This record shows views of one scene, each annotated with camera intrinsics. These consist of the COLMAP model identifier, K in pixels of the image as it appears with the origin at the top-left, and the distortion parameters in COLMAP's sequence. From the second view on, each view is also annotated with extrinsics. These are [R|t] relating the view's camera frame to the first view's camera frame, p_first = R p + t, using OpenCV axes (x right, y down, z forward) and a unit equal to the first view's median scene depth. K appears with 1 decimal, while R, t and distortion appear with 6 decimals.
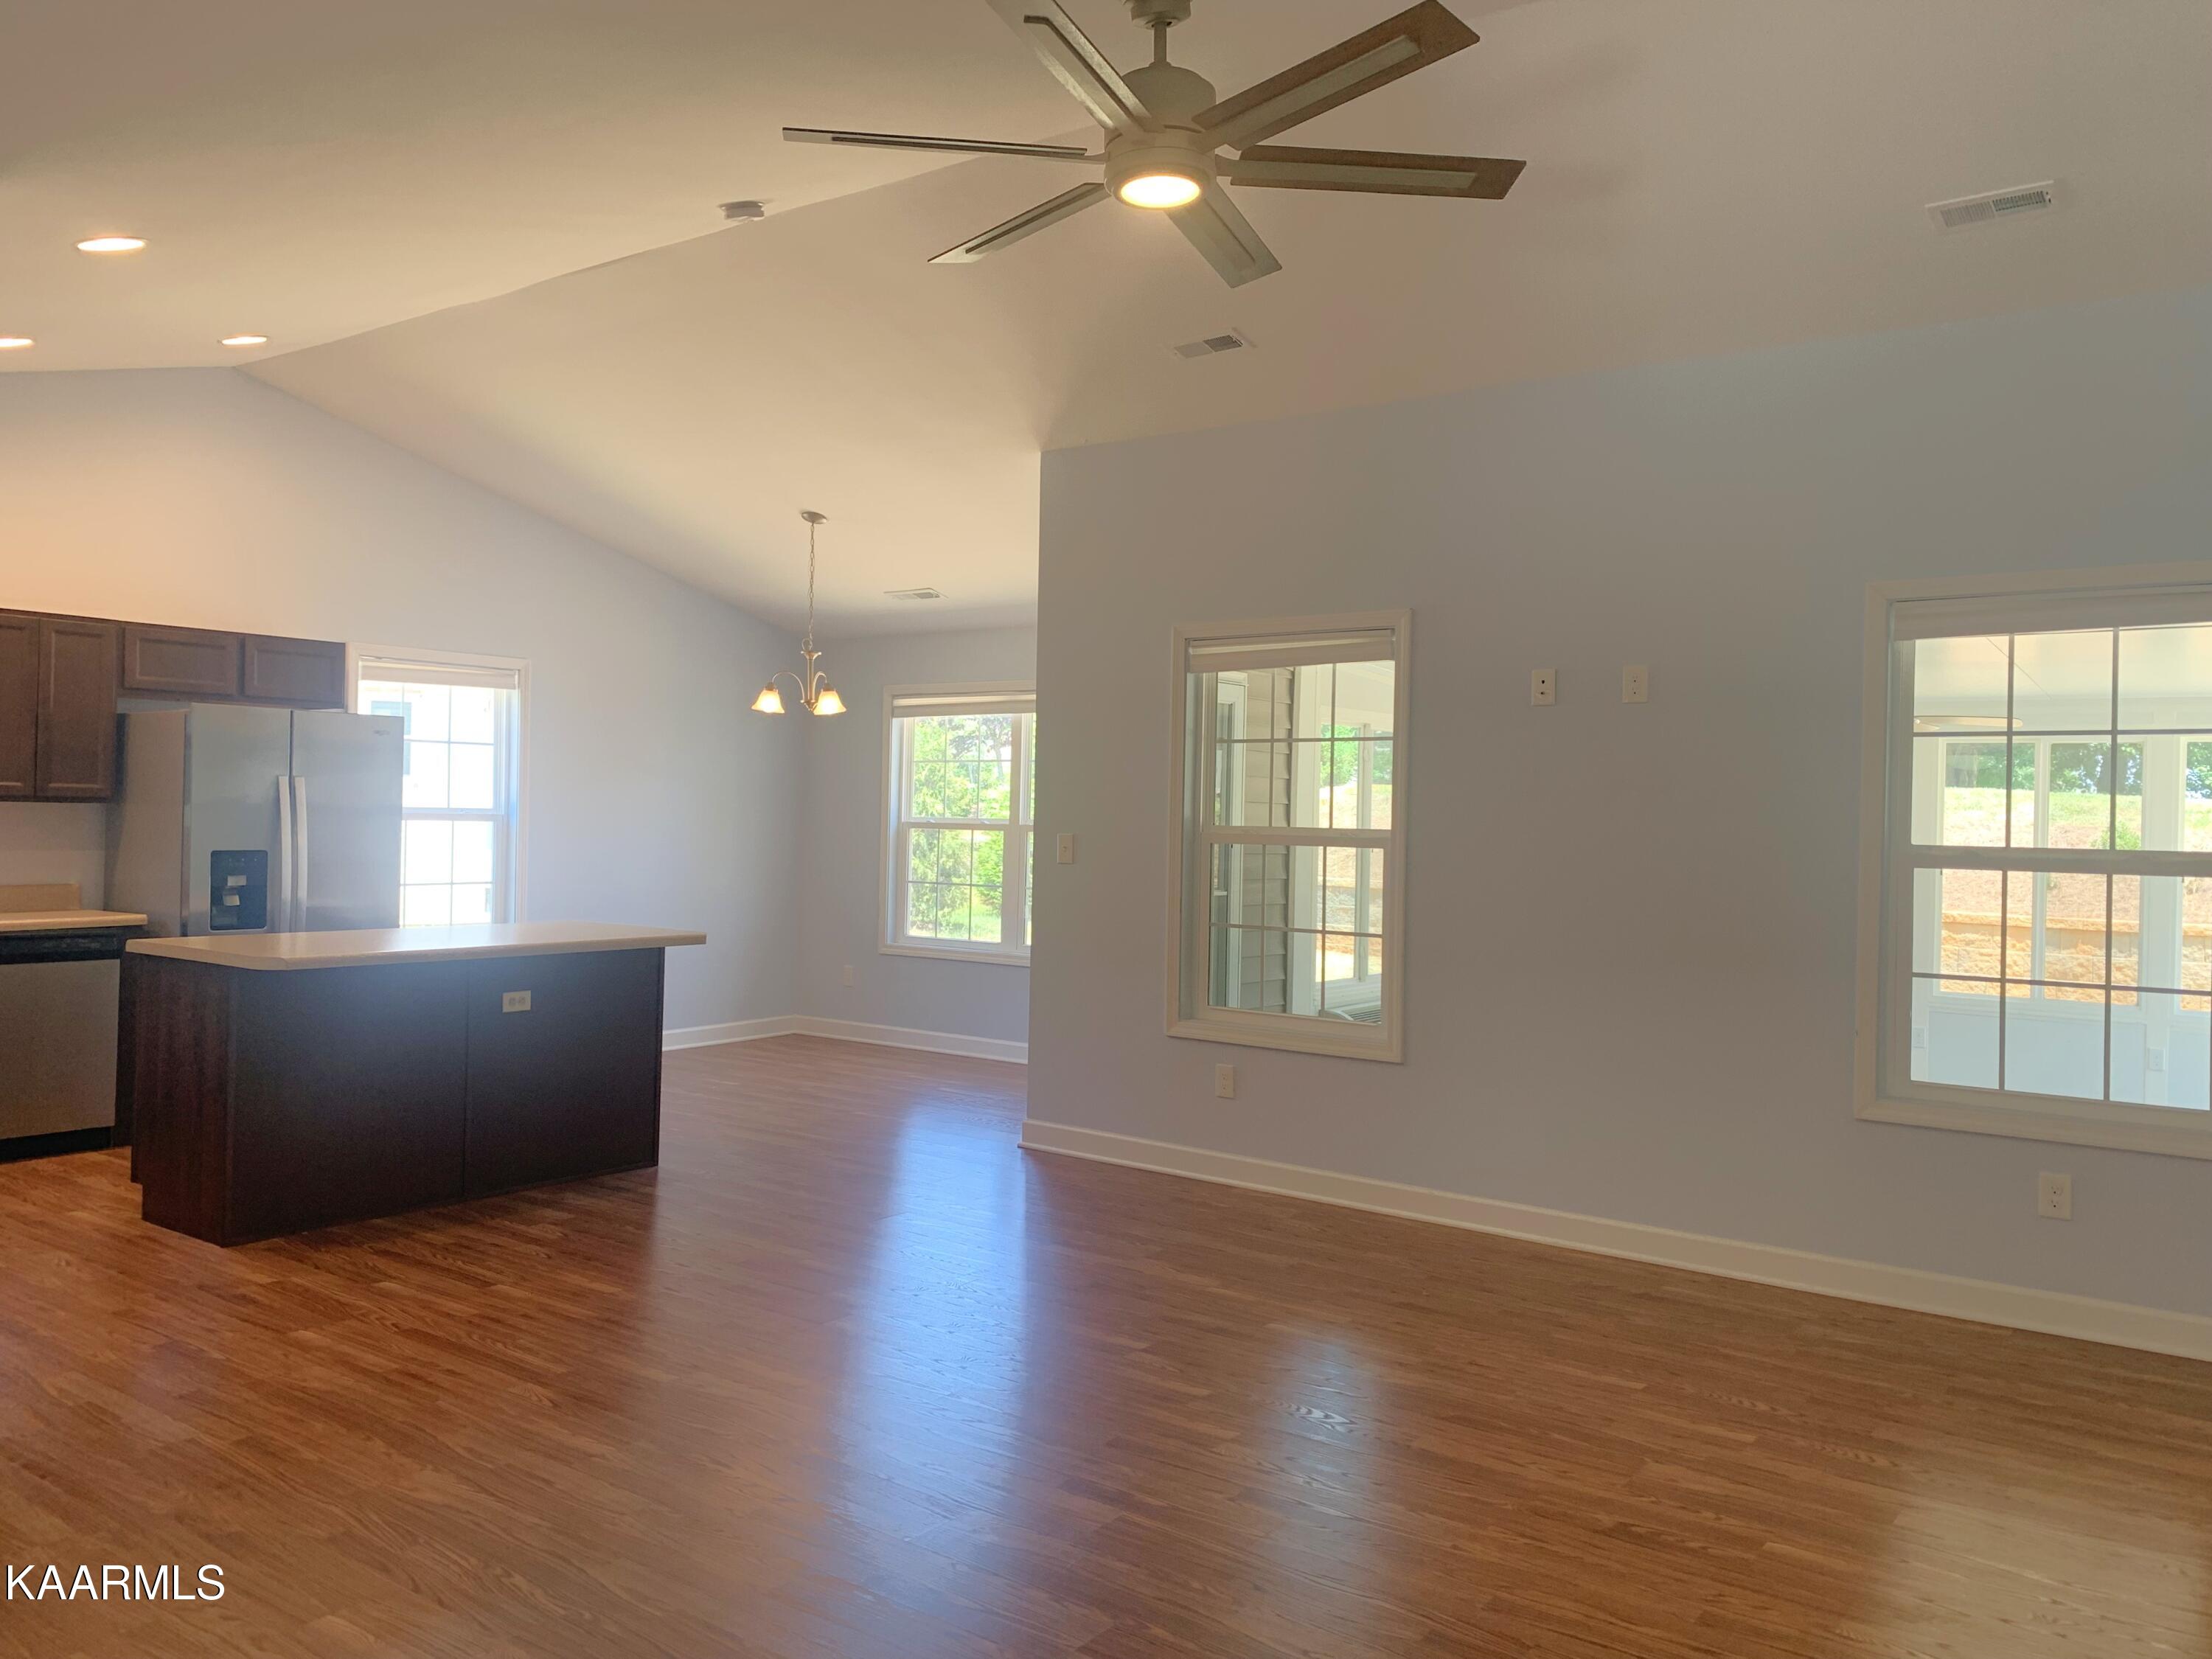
lens RADIAL K [[1668.9, 0, 1093.3], [0, 1668.9, 840.7], [0, 0, 1]] dist [0.043687, -0.018827]
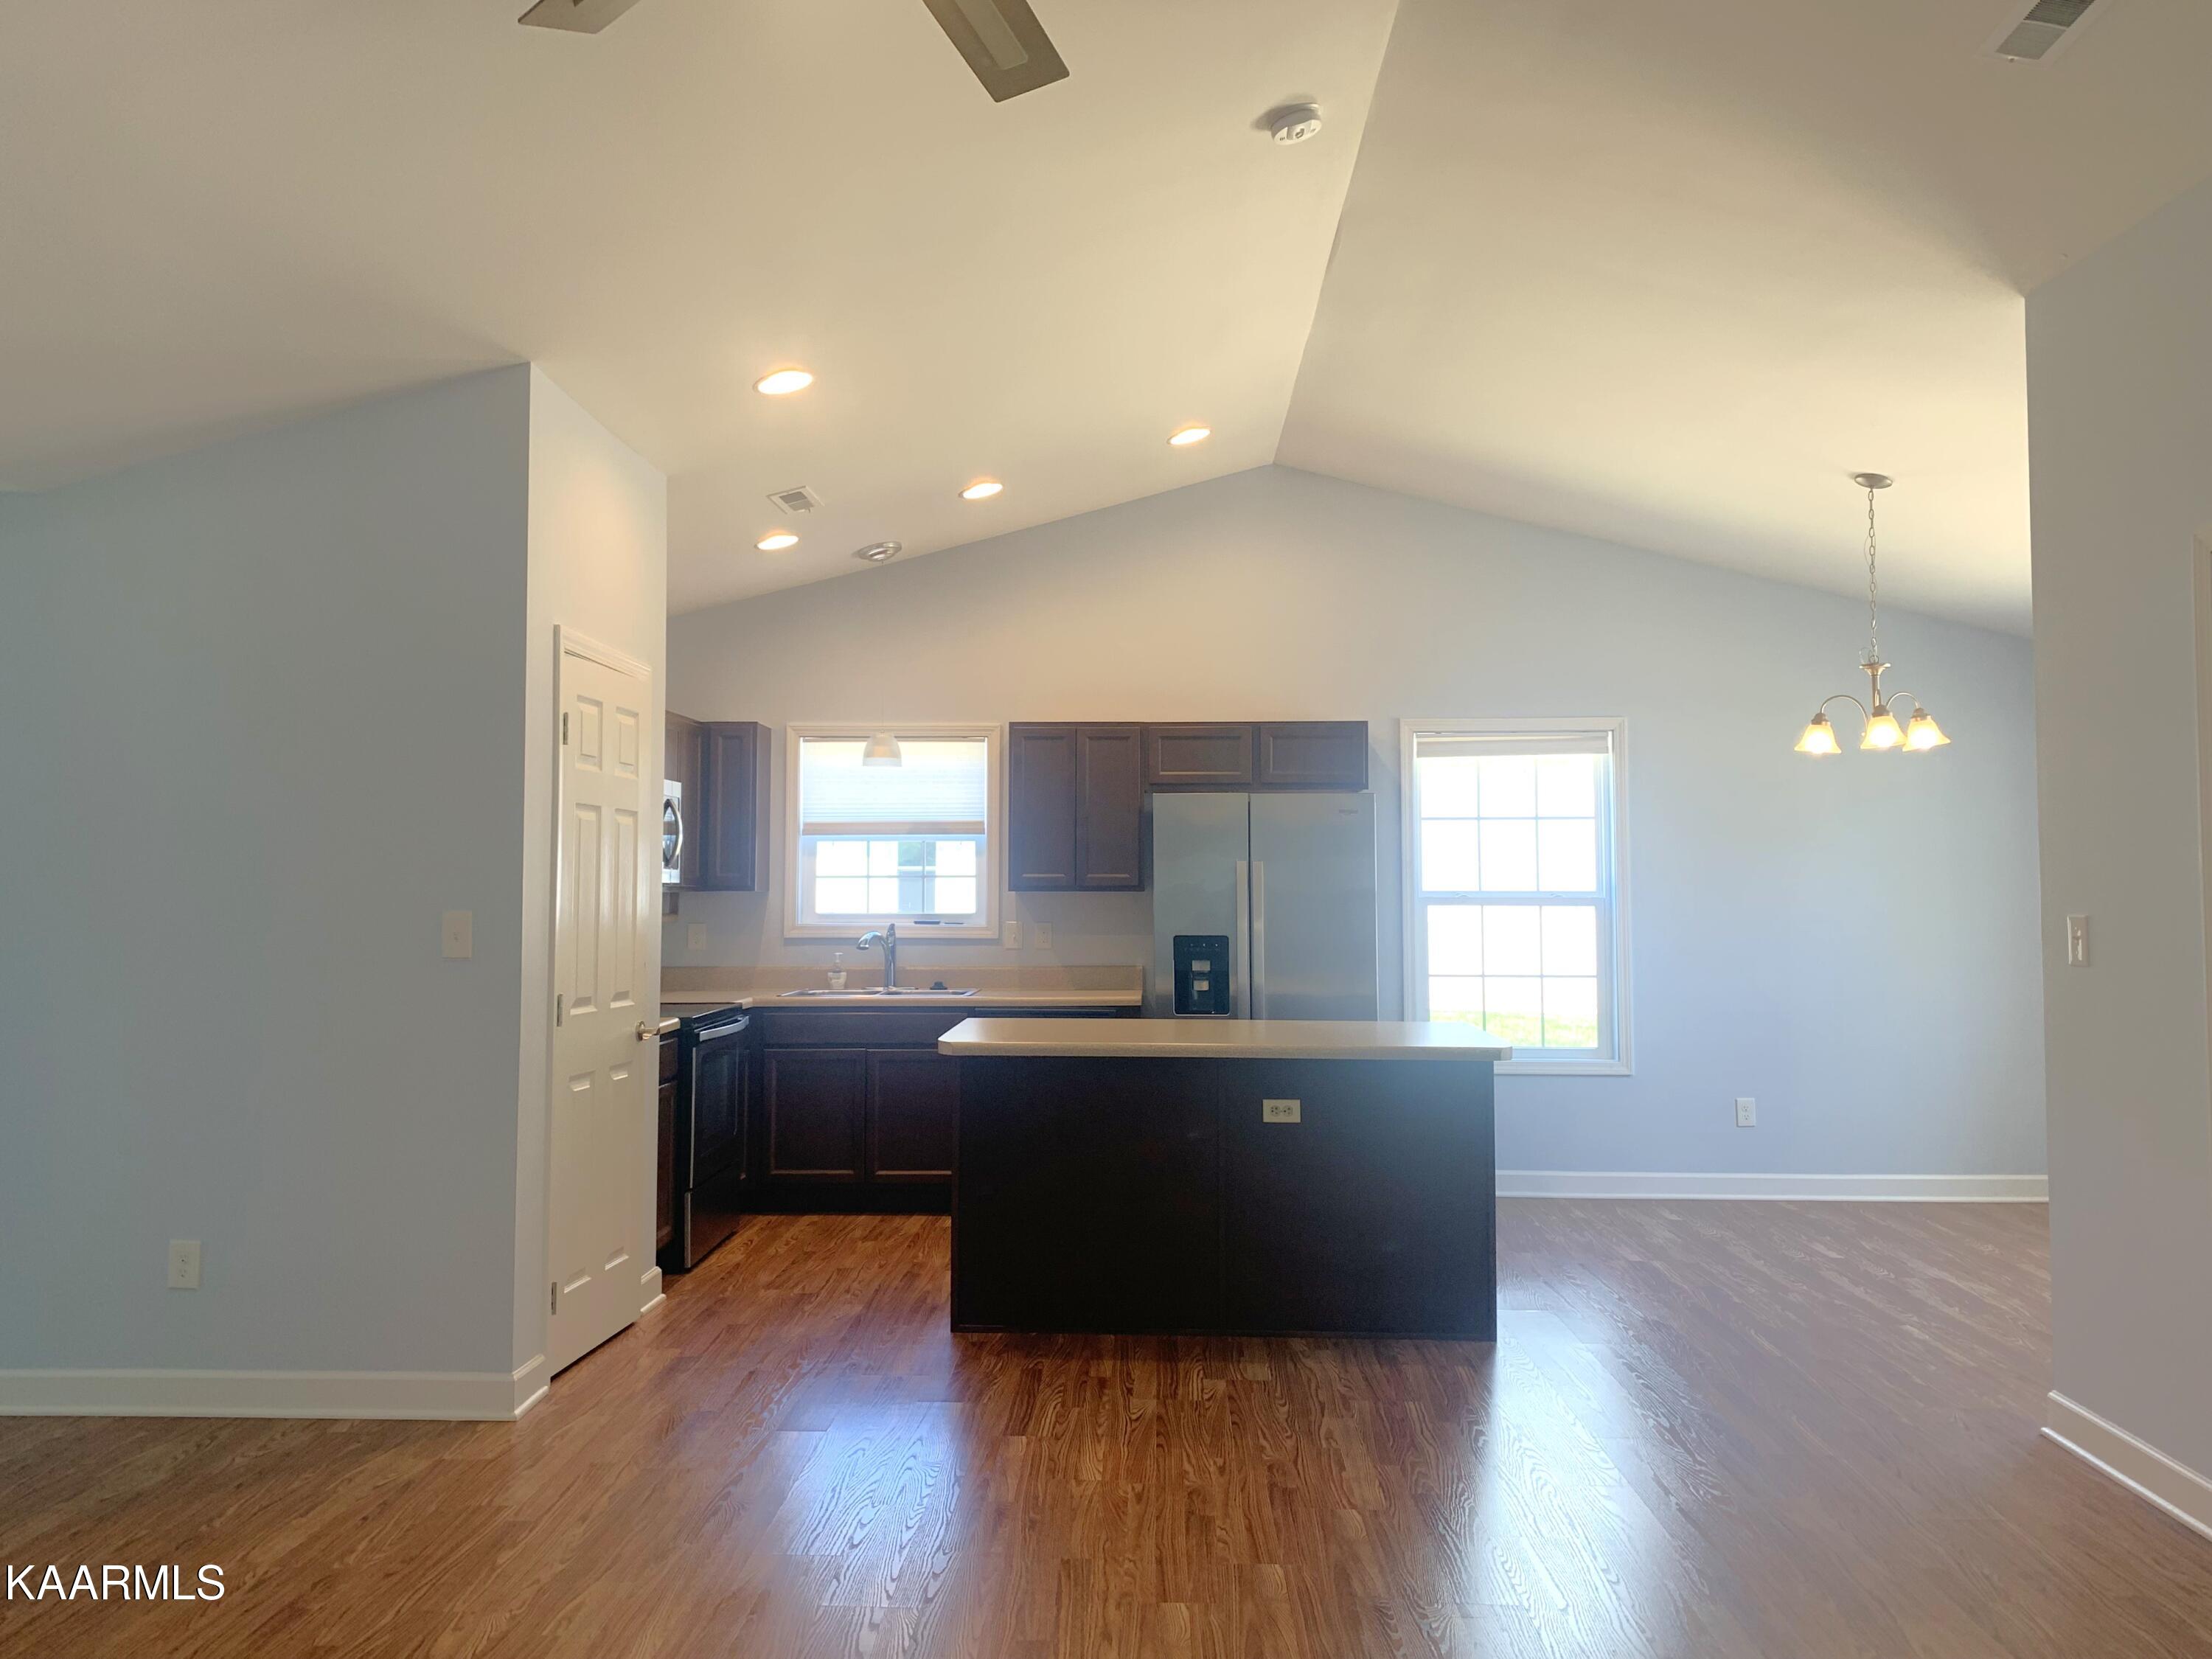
lens RADIAL K [[1668.9, 0, 1064.1], [0, 1668.9, 794.8], [0, 0, 1]] dist [0.043687, -0.018827]
pose [[0.549061, -0.064784, -0.833267, 0.247898], [-0.003883, 0.996783, -0.080055, 0.001837], [0.835773, 0.047190, 0.547044, 0.325981]]
